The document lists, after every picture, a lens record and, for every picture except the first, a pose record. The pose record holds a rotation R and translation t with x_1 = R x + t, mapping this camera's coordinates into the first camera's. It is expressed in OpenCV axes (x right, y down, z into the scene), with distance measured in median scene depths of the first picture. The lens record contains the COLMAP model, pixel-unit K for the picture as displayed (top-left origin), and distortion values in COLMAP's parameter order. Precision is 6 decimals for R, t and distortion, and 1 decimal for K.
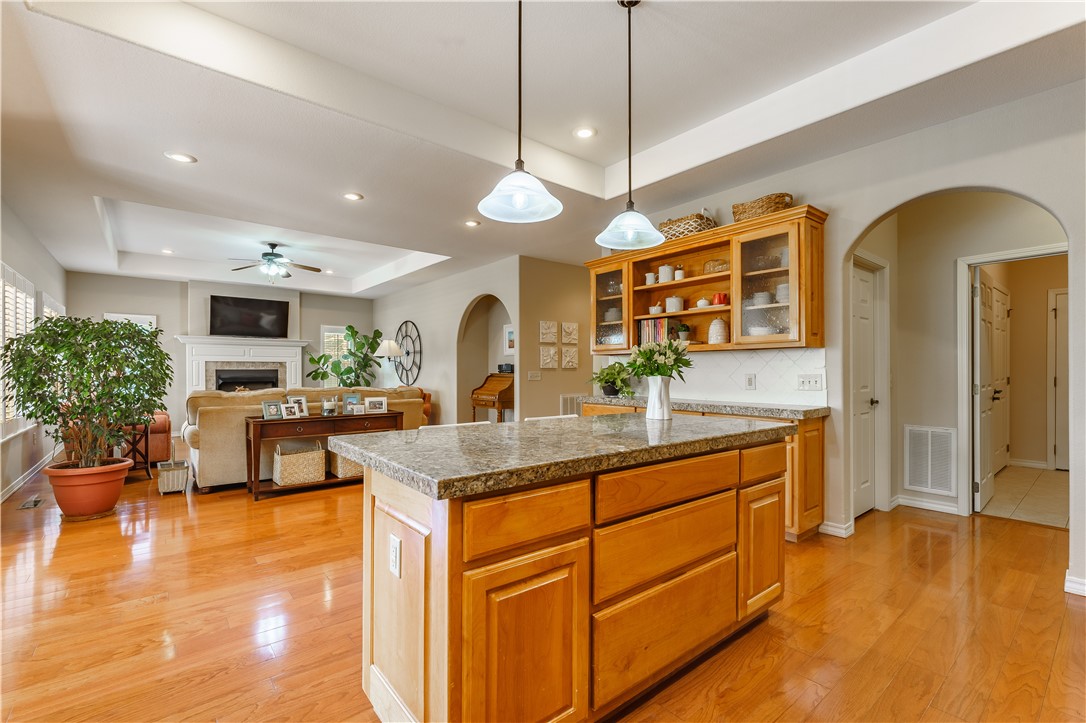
lens RADIAL K [[482.1, 0, 541.9], [0, 482.1, 369.1], [0, 0, 1]] dist [-0.000075, -0.000015]
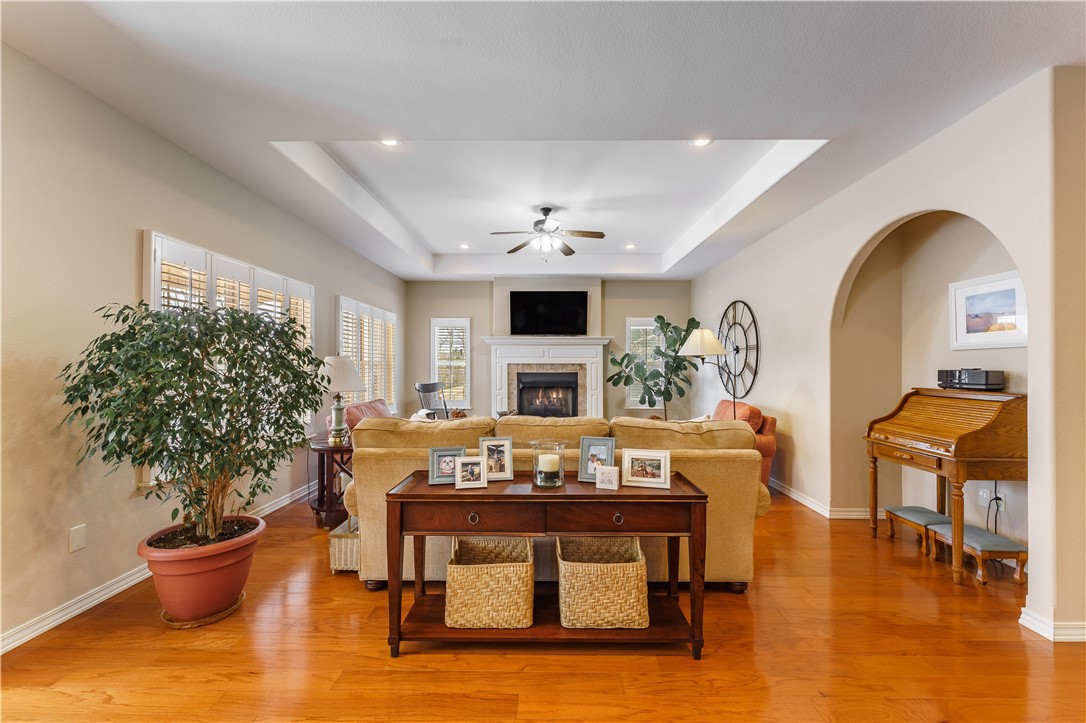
lens RADIAL K [[452.0, 0, 544.4], [0, 452.0, 366.7], [0, 0, 1]] dist [0.003050, -0.000128]
pose [[0.770813, 0.000540, -0.637061, -0.092411], [0.000437, 0.999999, 0.001376, -0.011695], [0.637061, -0.001339, 0.770812, 0.379335]]
